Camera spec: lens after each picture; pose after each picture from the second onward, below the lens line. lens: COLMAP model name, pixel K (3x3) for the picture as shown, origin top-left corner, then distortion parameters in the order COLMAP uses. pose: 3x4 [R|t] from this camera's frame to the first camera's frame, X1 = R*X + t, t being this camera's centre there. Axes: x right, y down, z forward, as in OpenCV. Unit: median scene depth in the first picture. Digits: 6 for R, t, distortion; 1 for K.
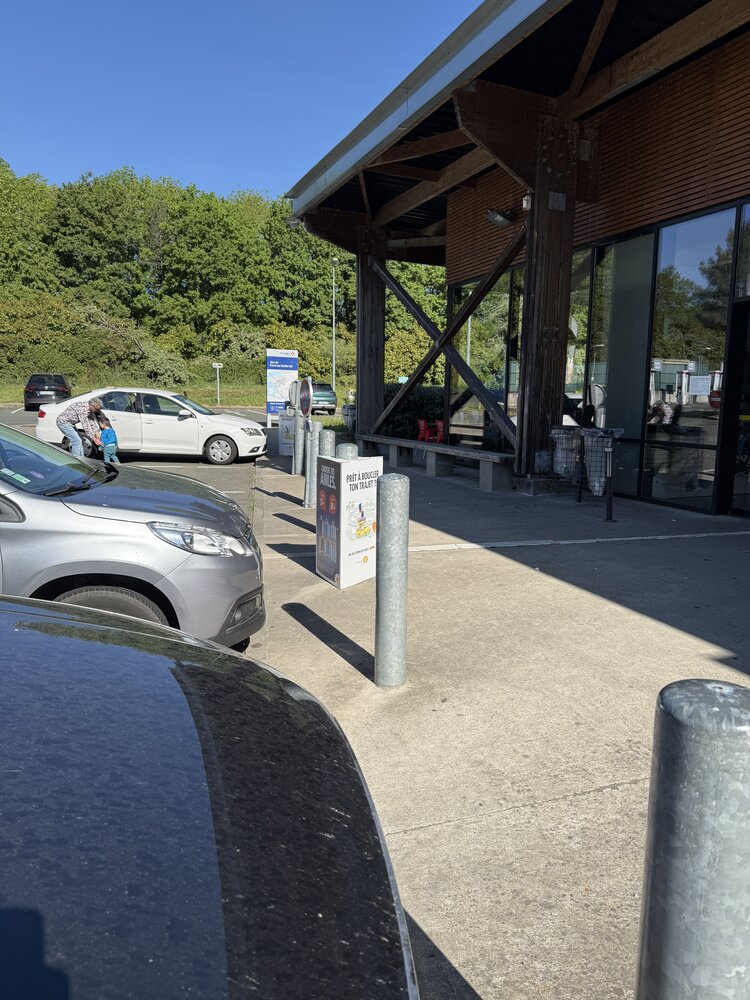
lens RADIAL K [[695.7, 0, 375.0], [0, 695.7, 500.0], [0, 0, 1]] dist [0.059132, -0.070076]
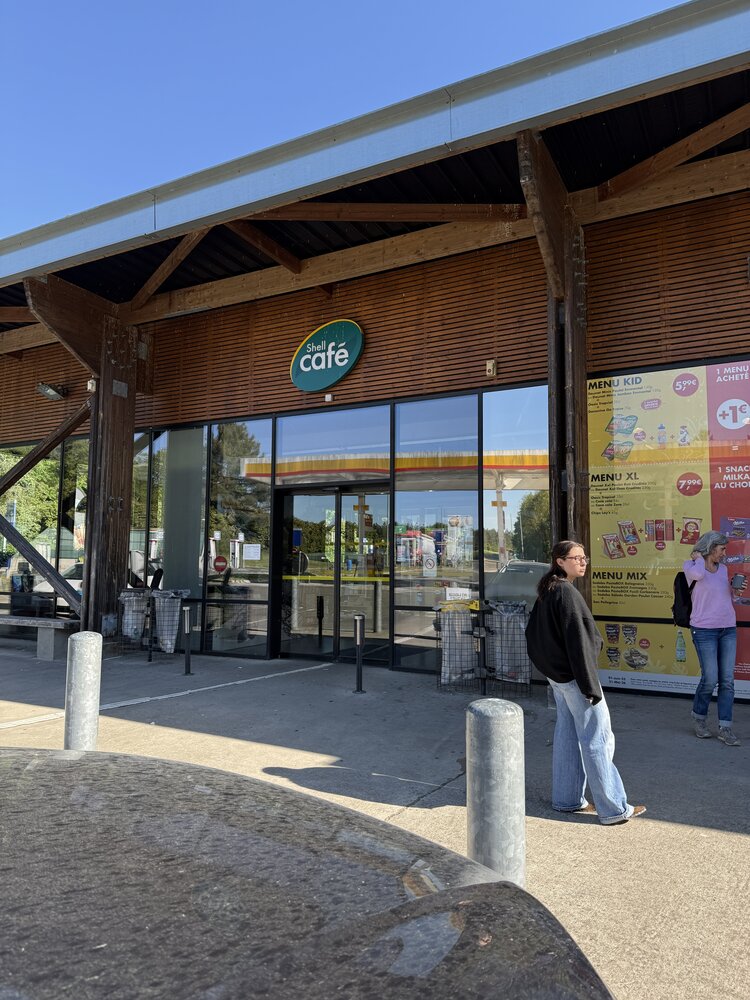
lens RADIAL K [[695.7, 0, 375.0], [0, 695.7, 500.0], [0, 0, 1]] dist [0.059132, -0.070076]
pose [[0.771493, 0.051261, 0.634170, -0.127197], [0.097189, 0.975556, -0.197090, 0.006975], [-0.628772, 0.213687, 0.747652, -0.051043]]
